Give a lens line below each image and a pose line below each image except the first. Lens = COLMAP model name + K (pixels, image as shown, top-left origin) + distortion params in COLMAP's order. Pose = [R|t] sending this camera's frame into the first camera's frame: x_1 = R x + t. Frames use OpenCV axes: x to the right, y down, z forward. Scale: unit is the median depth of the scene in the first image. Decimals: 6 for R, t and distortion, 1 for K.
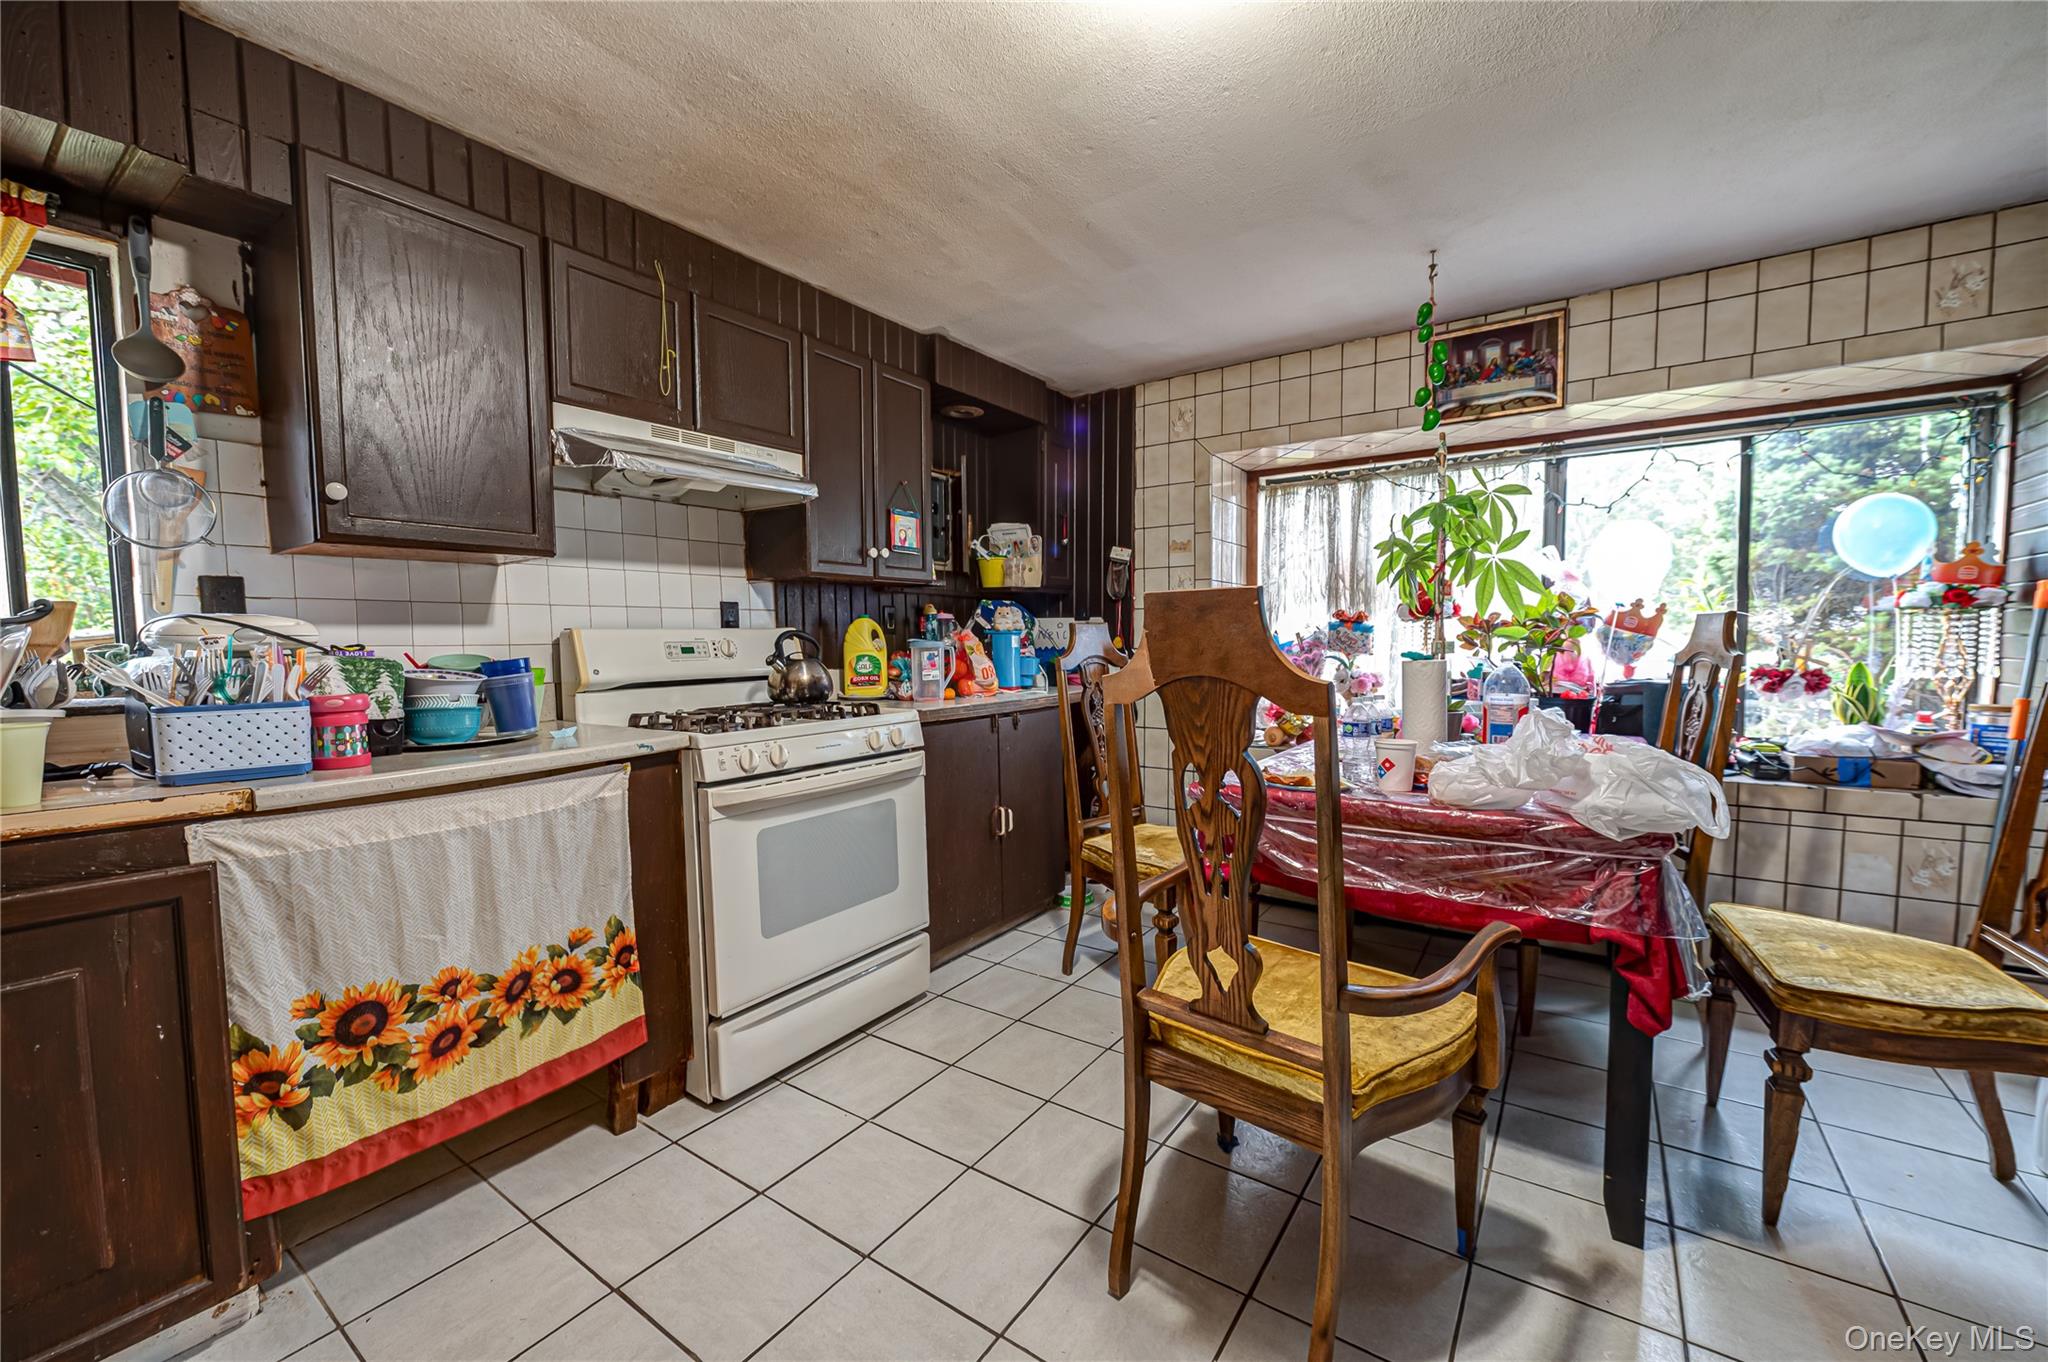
lens RADIAL K [[810.5, 0, 1015.9], [0, 810.5, 685.4], [0, 0, 1]] dist [-0.004559, -0.000723]
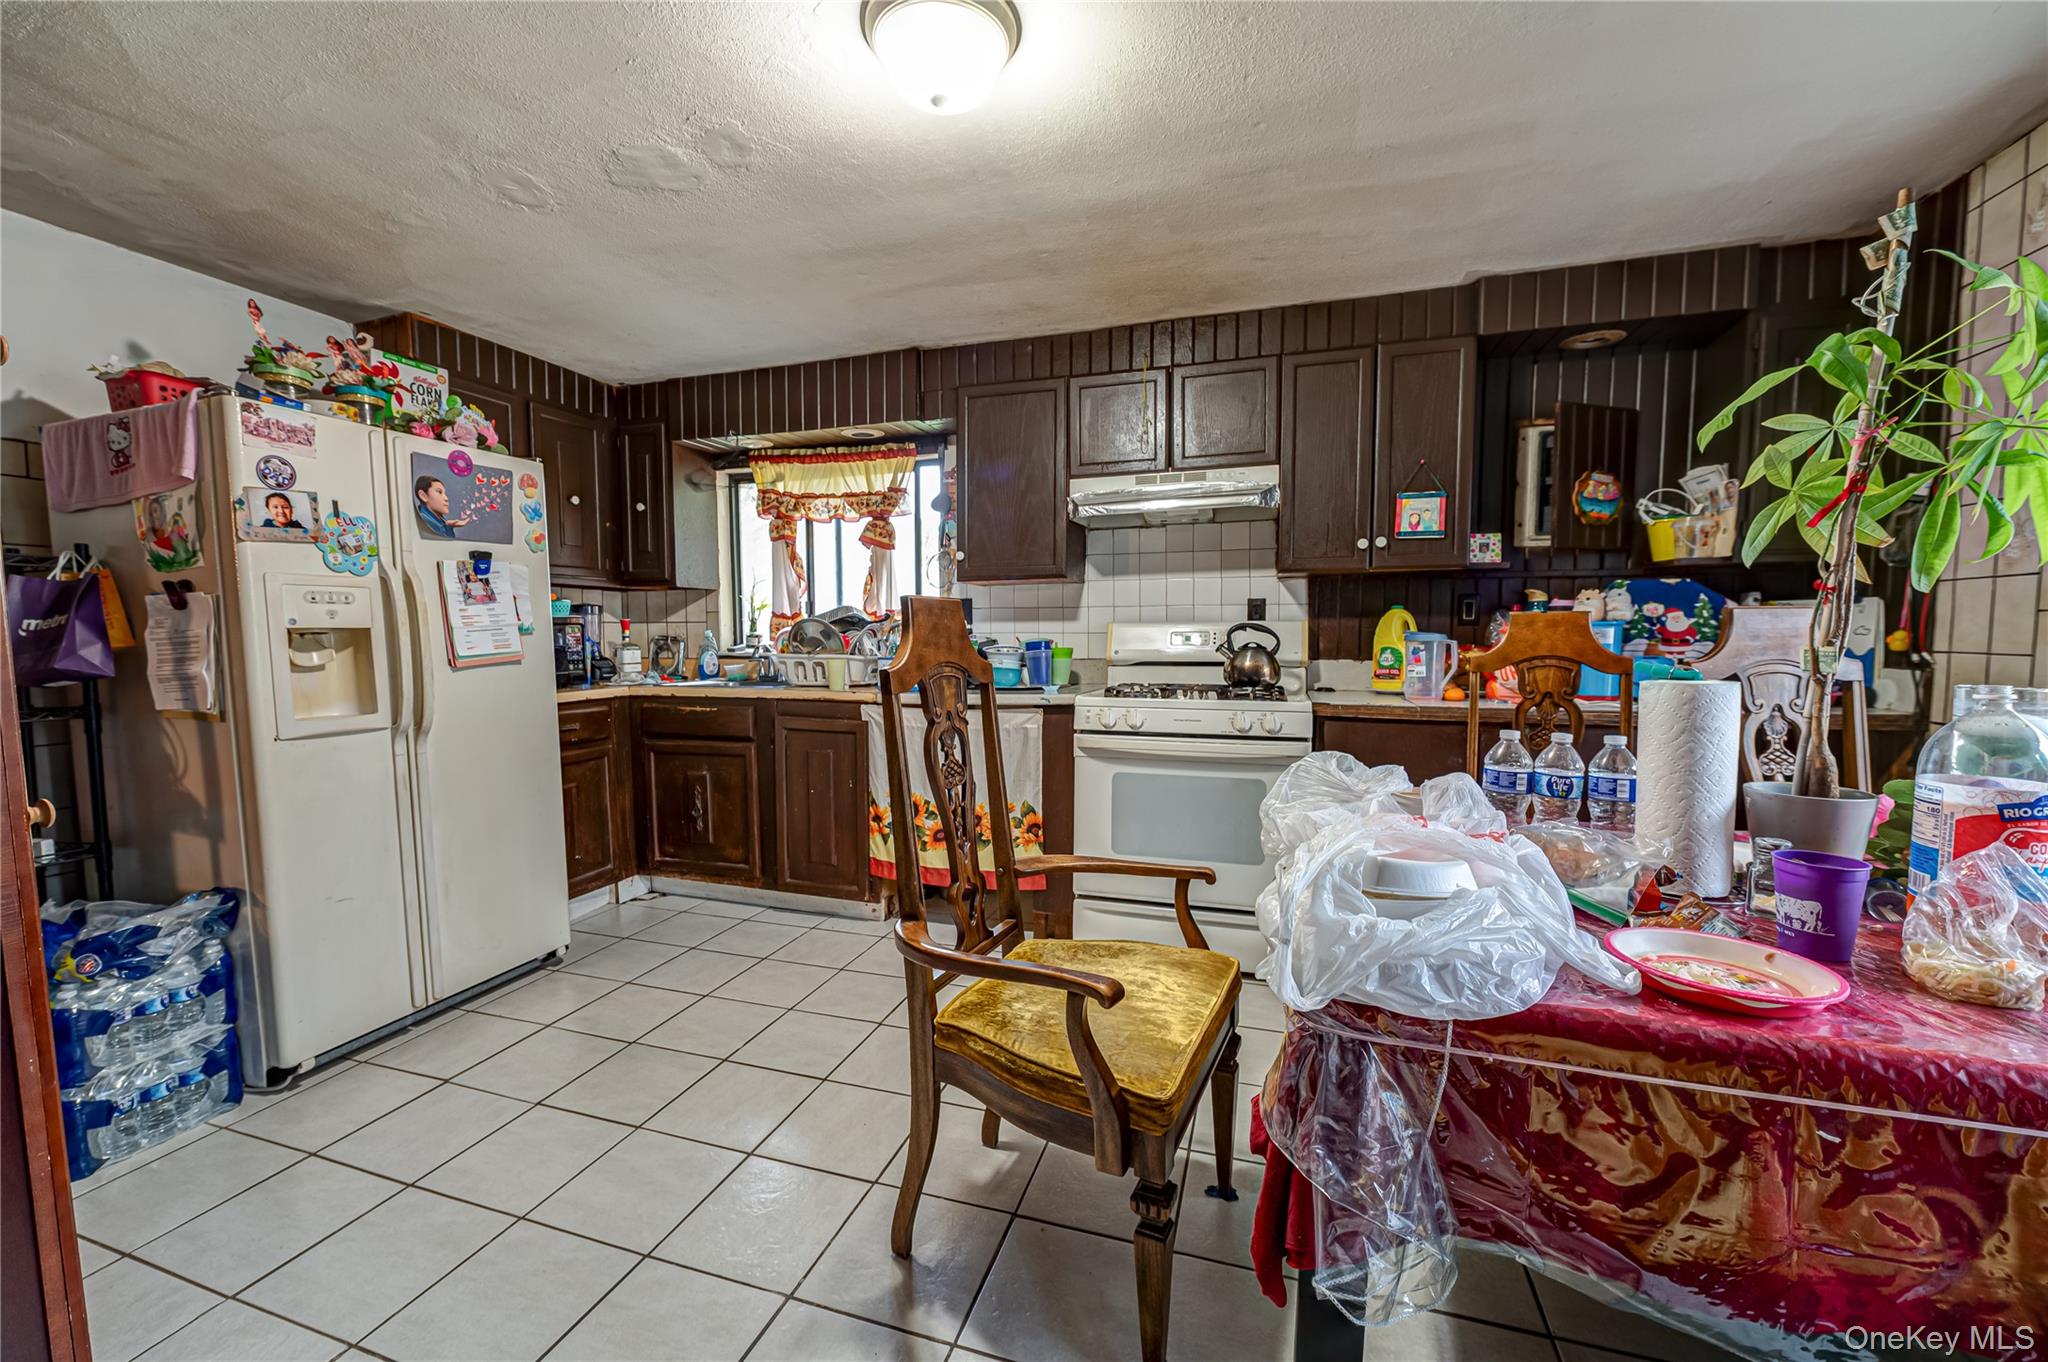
lens RADIAL K [[810.5, 0, 1012.8], [0, 810.5, 685.1], [0, 0, 1]] dist [-0.004559, -0.000723]
pose [[0.298502, 0.070280, -0.951818, 0.739165], [-0.056455, 0.996839, 0.055899, -0.025961], [0.952738, 0.037049, 0.301526, 0.344867]]
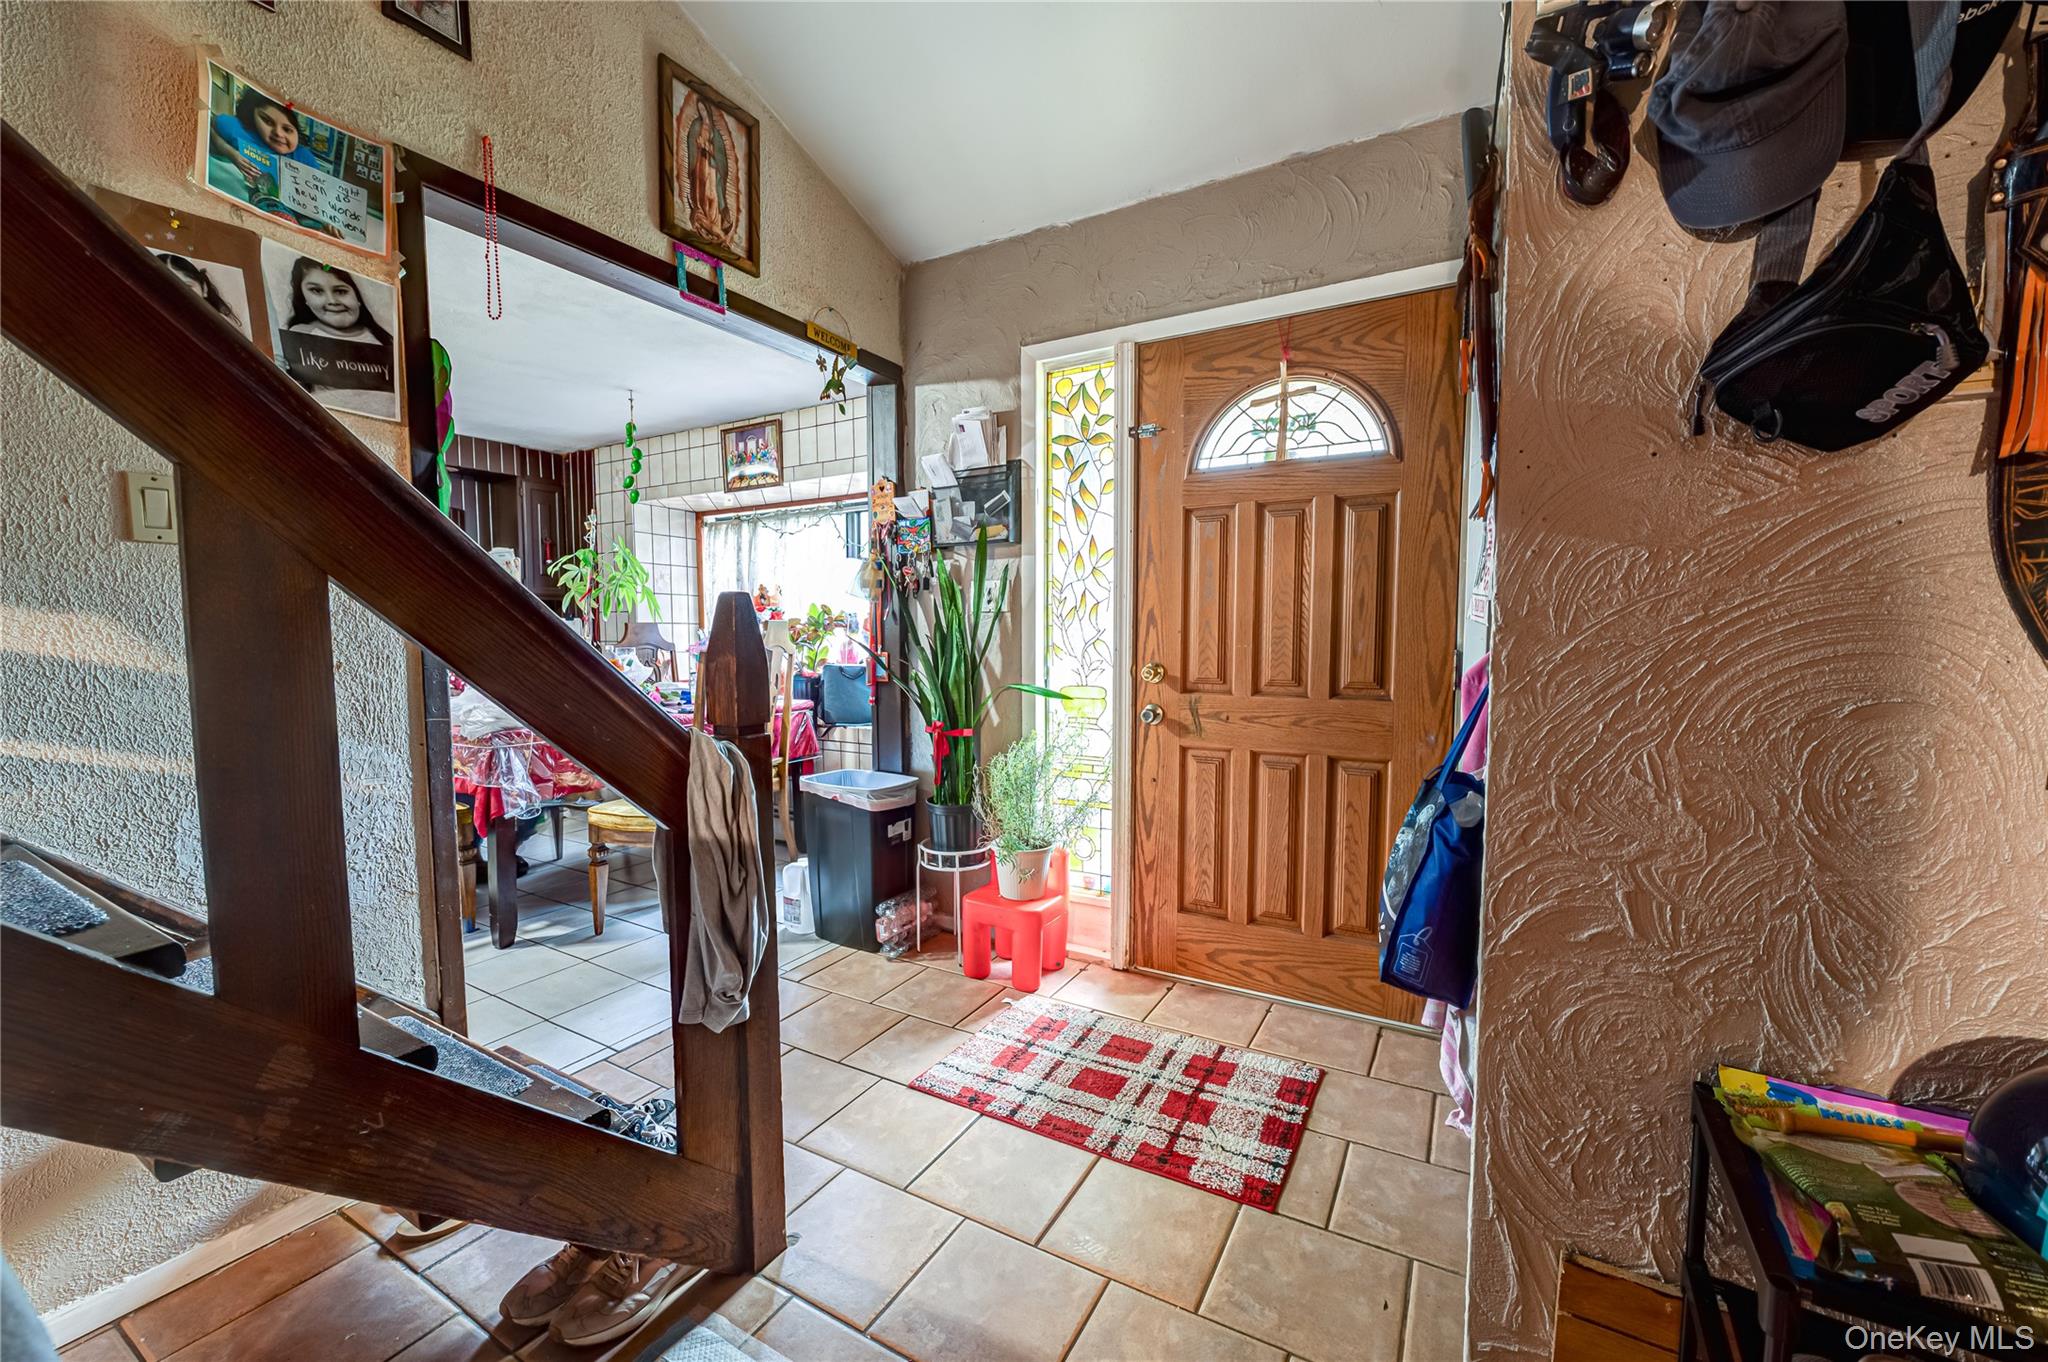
lens RADIAL K [[810.5, 0, 1016.8], [0, 810.5, 688.5], [0, 0, 1]] dist [-0.004559, -0.000723]
pose [[0.996295, -0.002094, 0.085976, 1.113302], [0.001611, 0.999983, 0.005689, 0.042277], [-0.085986, -0.005530, 0.996281, -0.648136]]
